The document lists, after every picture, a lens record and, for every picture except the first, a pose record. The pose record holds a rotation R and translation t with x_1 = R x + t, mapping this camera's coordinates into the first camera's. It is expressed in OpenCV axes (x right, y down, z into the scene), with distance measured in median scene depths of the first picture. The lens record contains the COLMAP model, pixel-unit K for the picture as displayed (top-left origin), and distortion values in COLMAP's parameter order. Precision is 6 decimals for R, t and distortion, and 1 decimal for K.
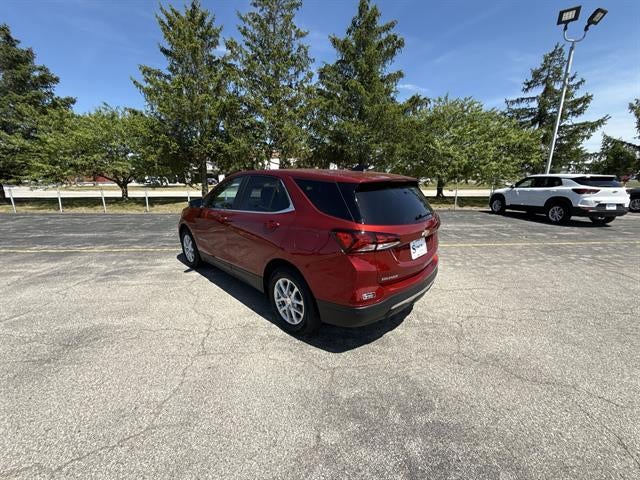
lens RADIAL K [[258.1, 0, 321.8], [0, 258.1, 242.3], [0, 0, 1]] dist [0.000591, 0.000184]
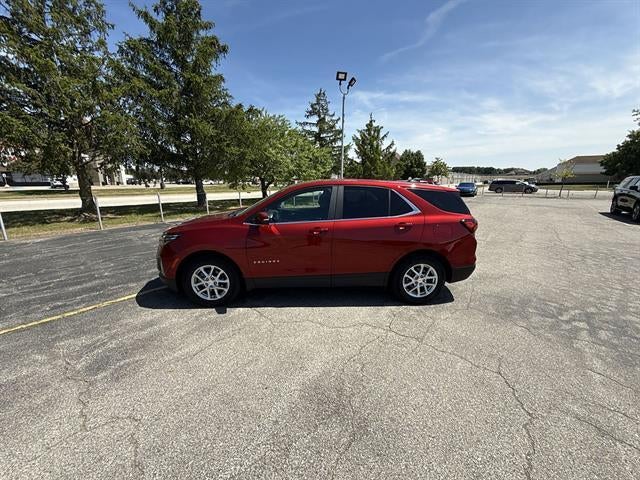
lens RADIAL K [[258.1, 0, 321.8], [0, 258.1, 242.3], [0, 0, 1]] dist [0.000591, 0.000184]
pose [[0.666232, -0.167939, 0.726589, -0.476096], [0.172772, 0.982564, 0.068684, -0.049474], [-0.725455, 0.079775, 0.683631, 0.150094]]
